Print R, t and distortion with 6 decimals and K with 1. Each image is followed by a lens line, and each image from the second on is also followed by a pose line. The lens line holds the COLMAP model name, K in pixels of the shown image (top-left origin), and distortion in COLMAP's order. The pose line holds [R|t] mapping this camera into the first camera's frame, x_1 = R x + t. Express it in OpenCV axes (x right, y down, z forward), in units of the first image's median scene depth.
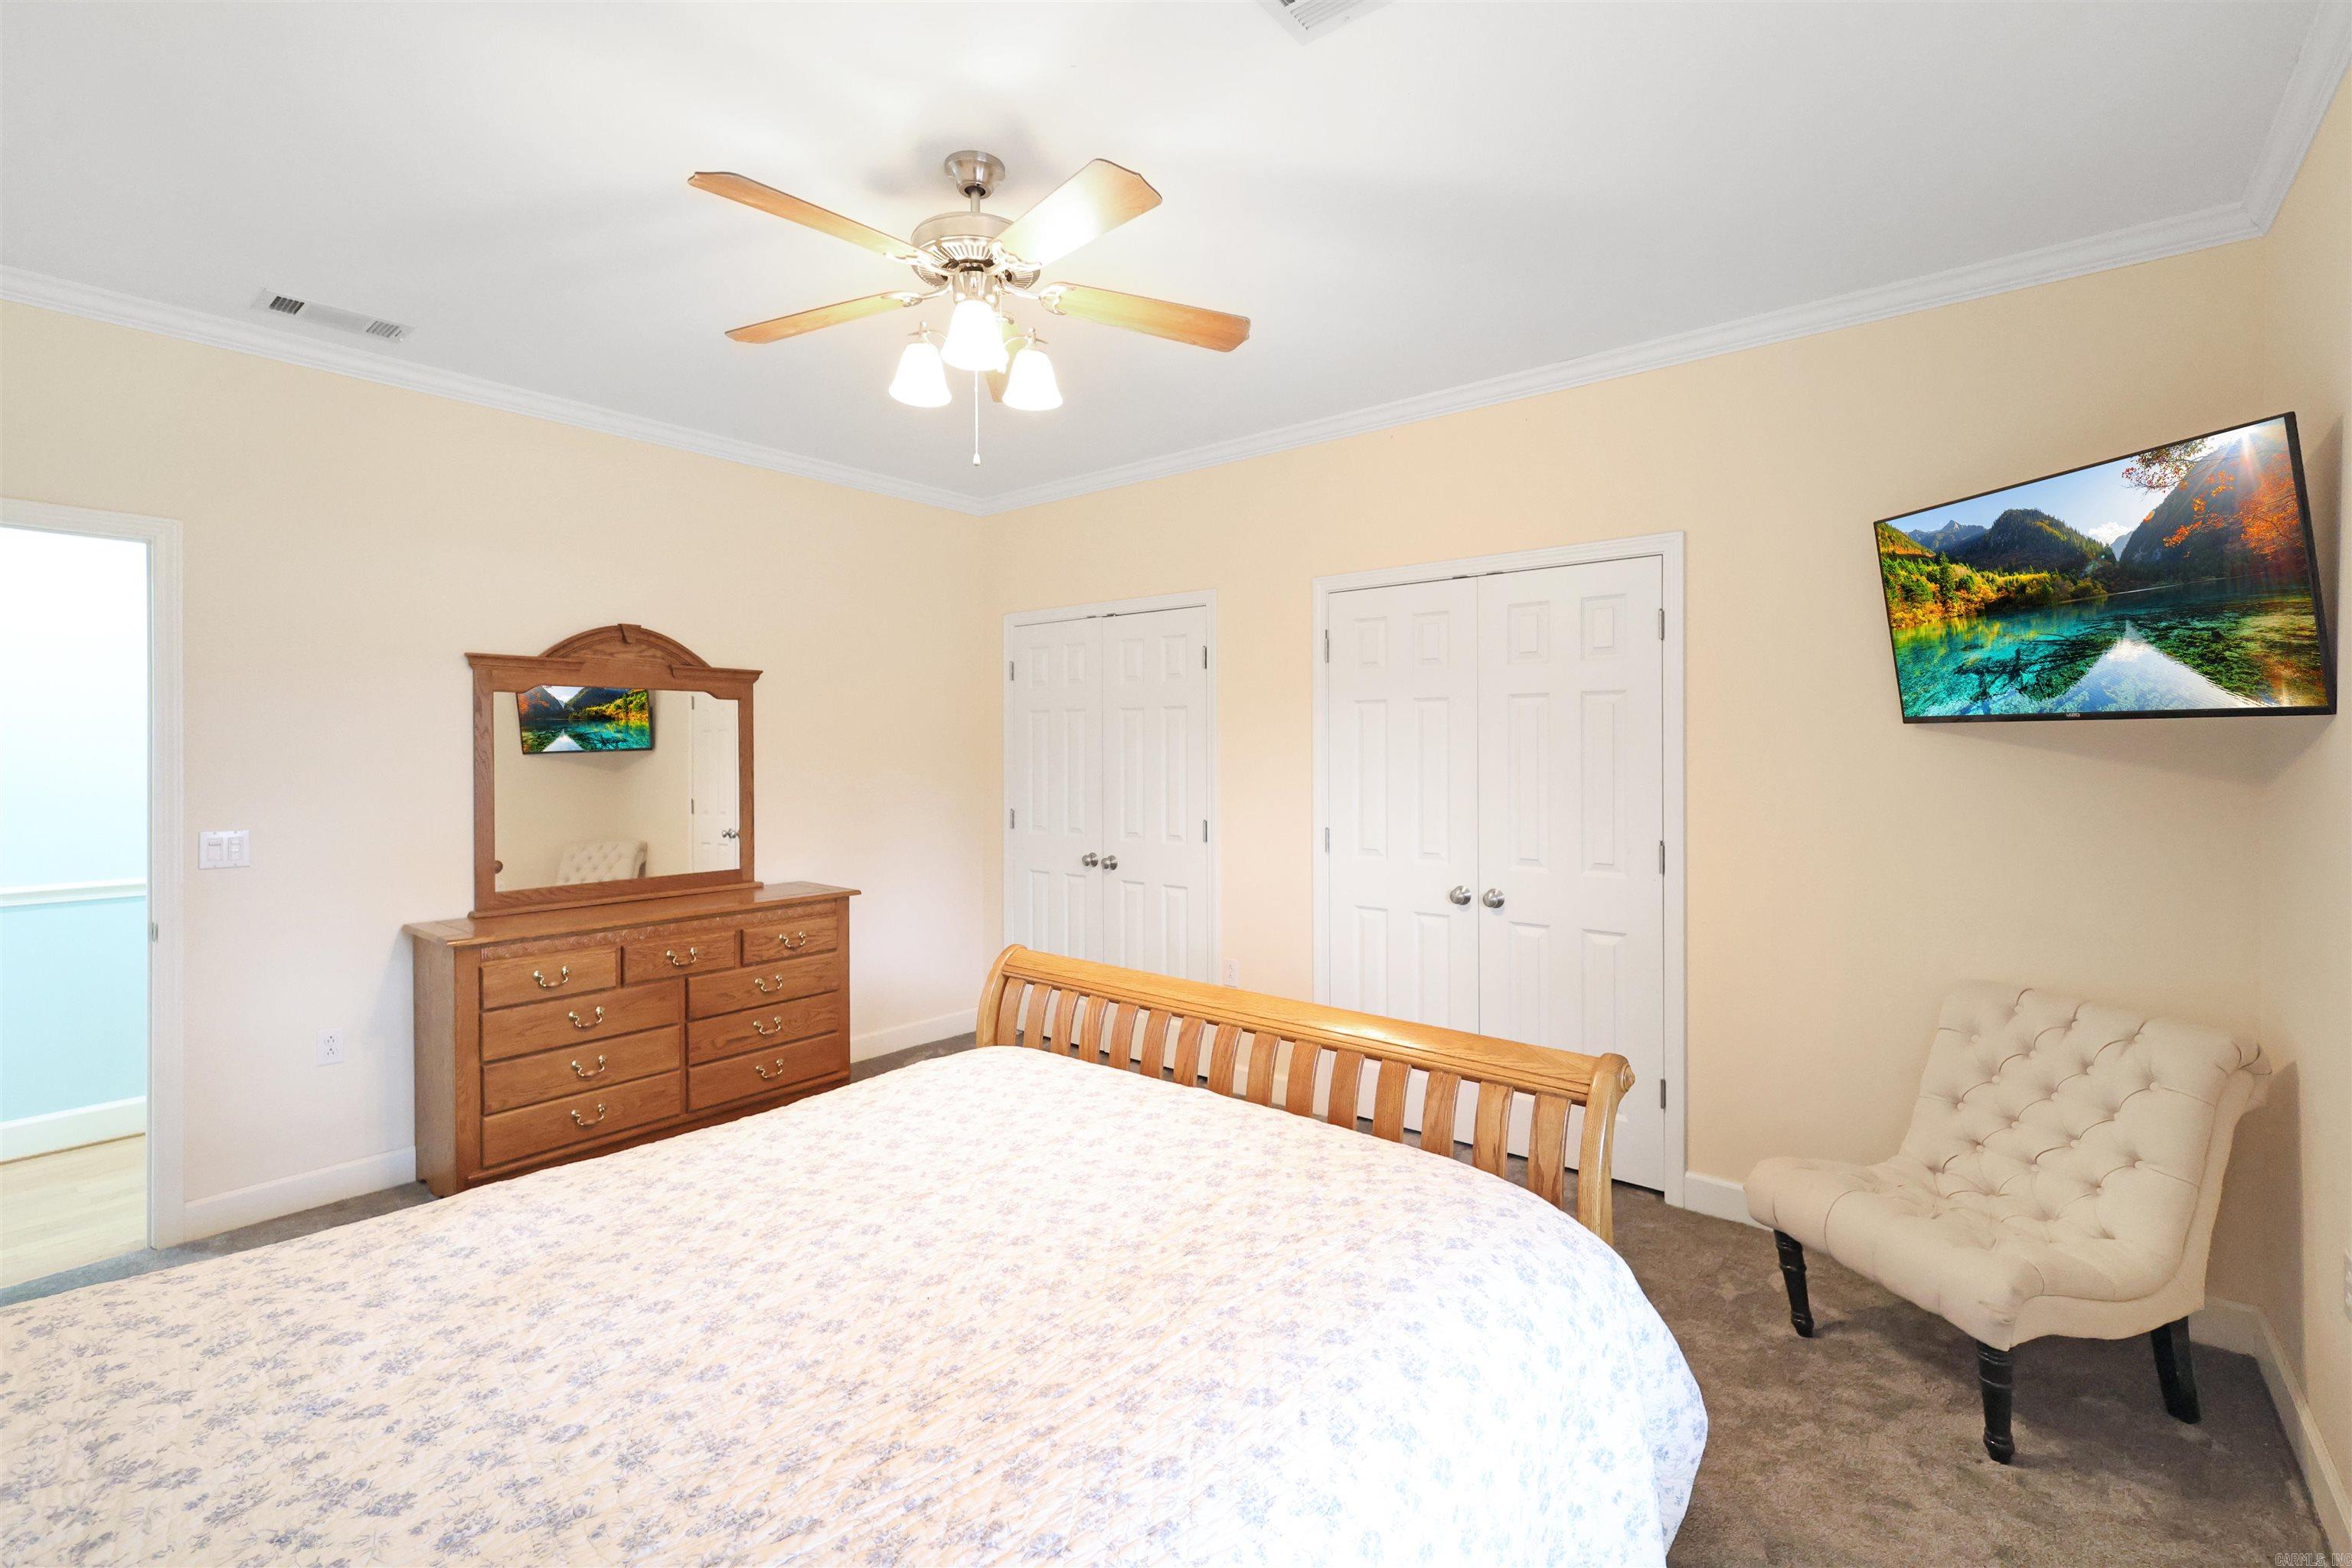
lens RADIAL K [[1064.3, 0, 1177.1], [0, 1064.3, 772.0], [0, 0, 1]] dist [0.000237, 0.000076]
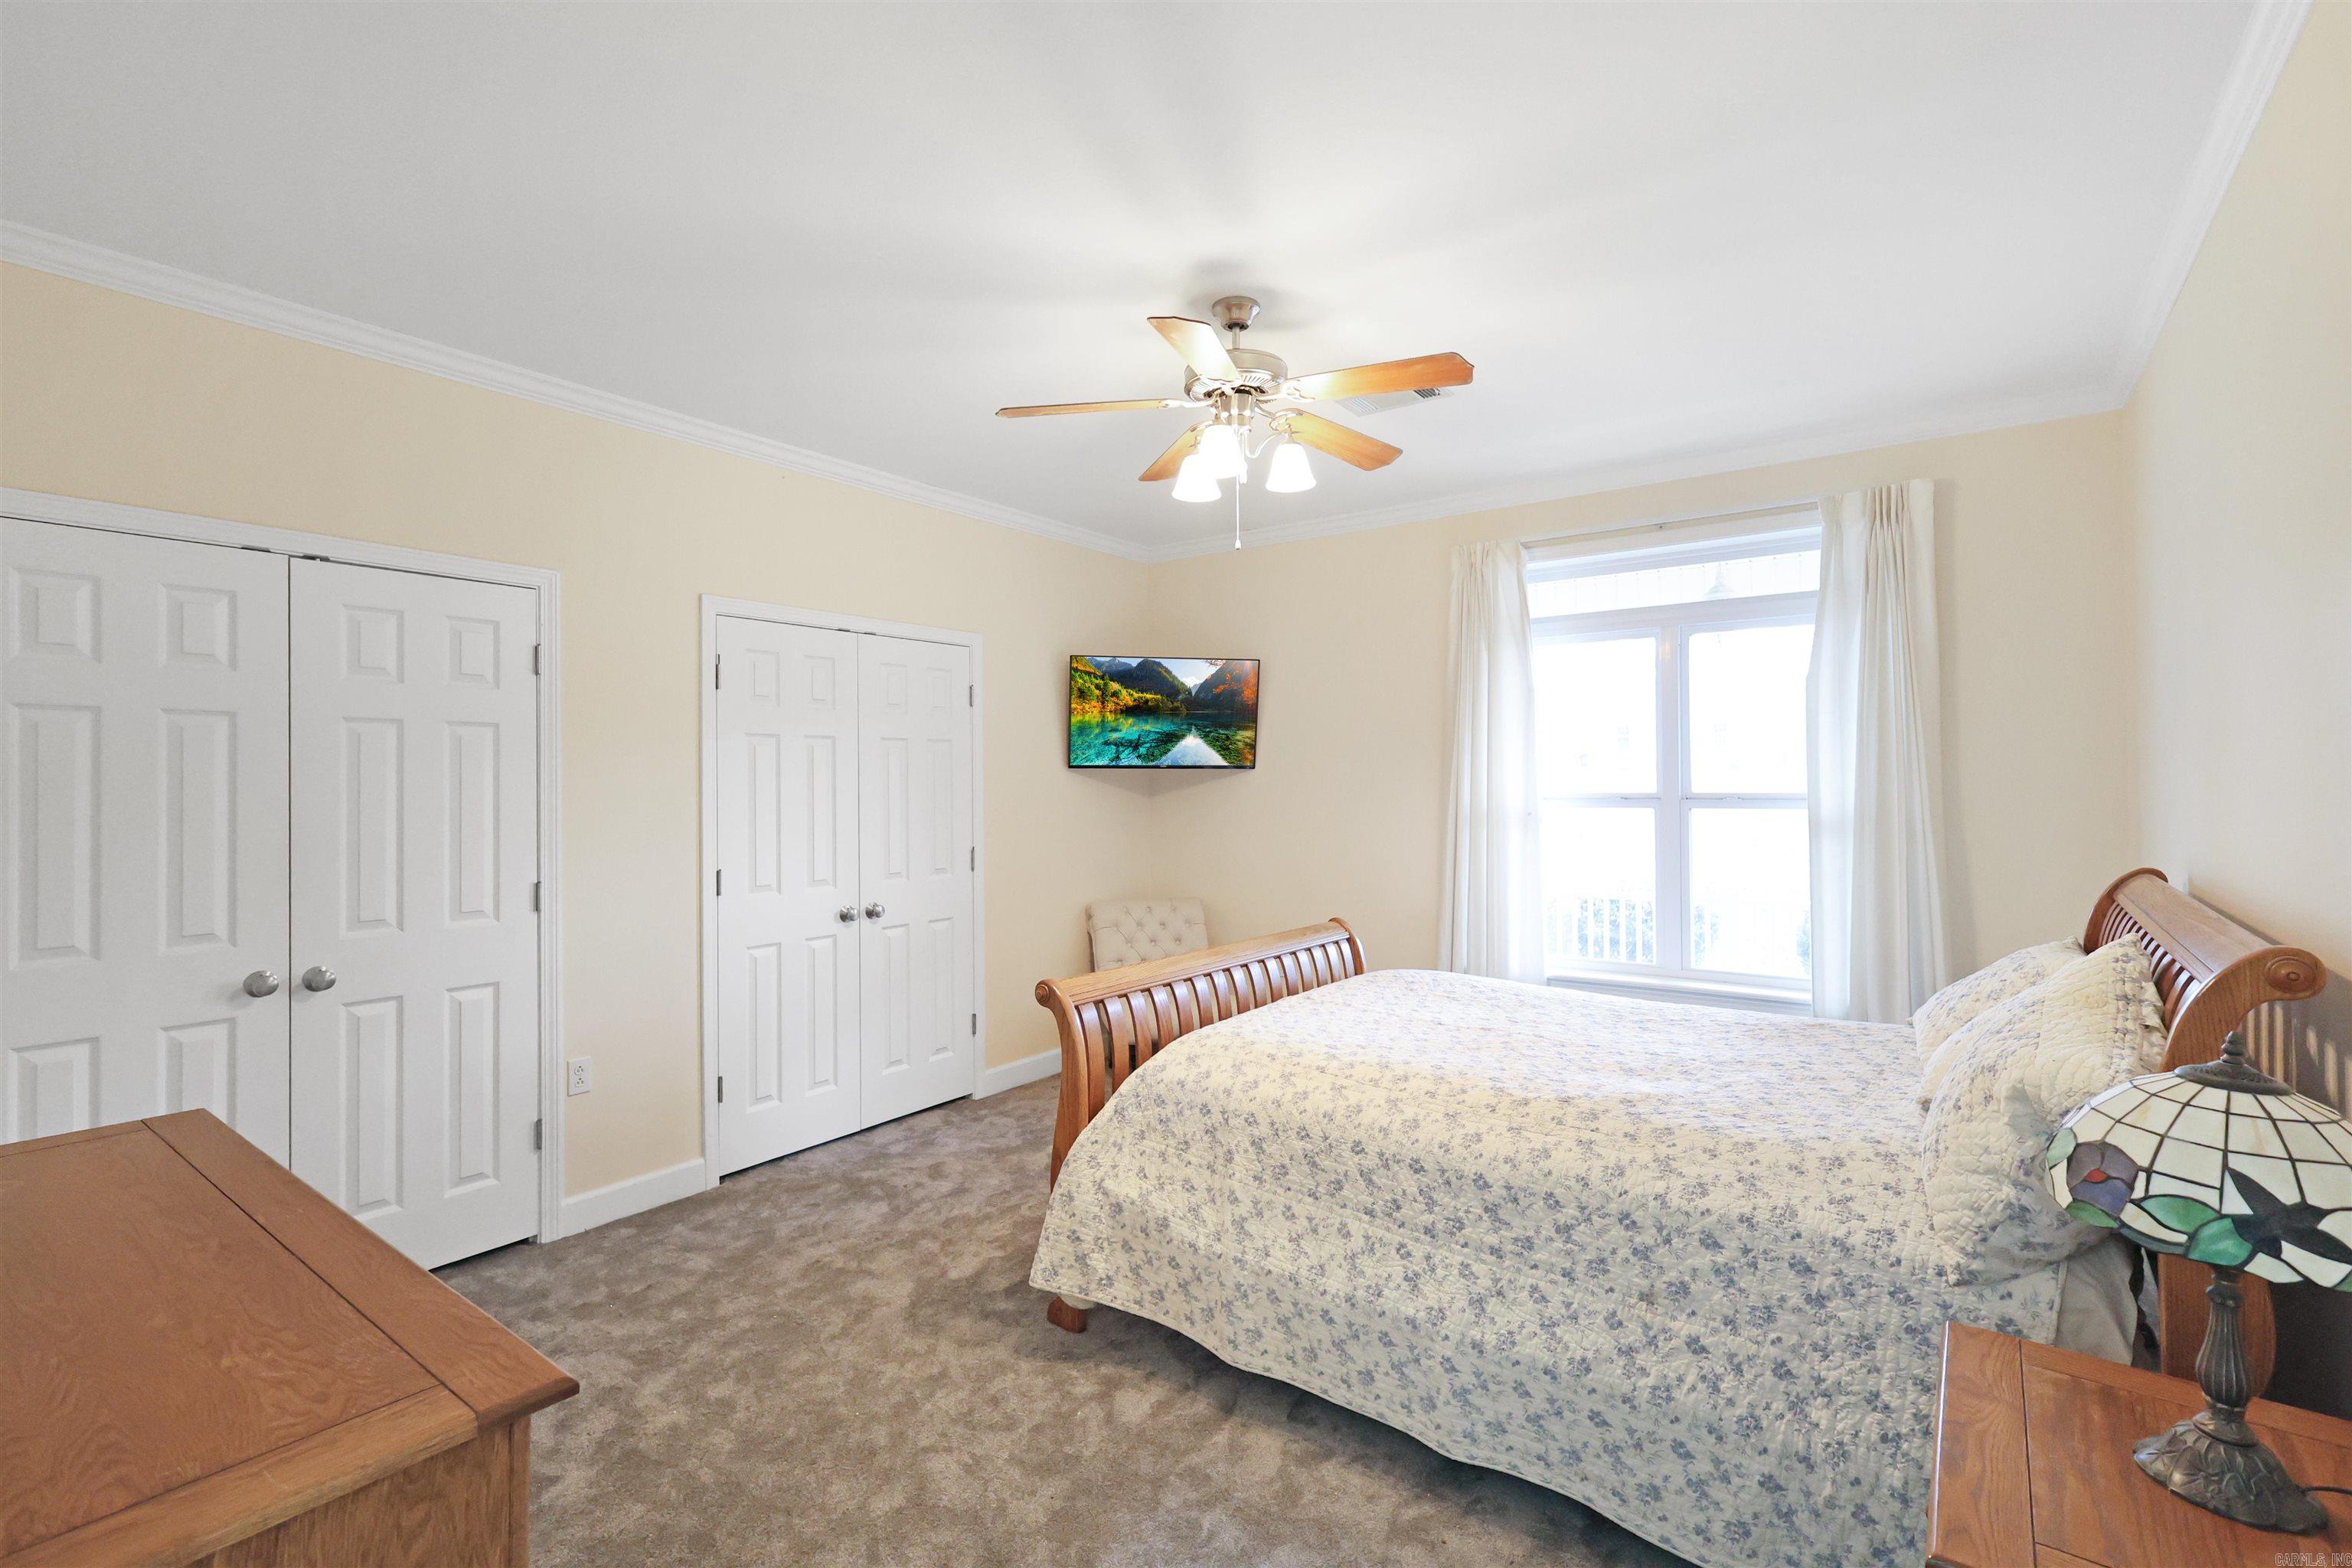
lens RADIAL K [[1064.3, 0, 1177.4], [0, 1064.3, 775.1], [0, 0, 1]] dist [0.000237, 0.000076]
pose [[0.111570, -0.005313, 0.993742, -0.988653], [0.007756, 0.999960, 0.004476, -0.050891], [-0.993726, 0.007208, 0.111607, 0.709058]]
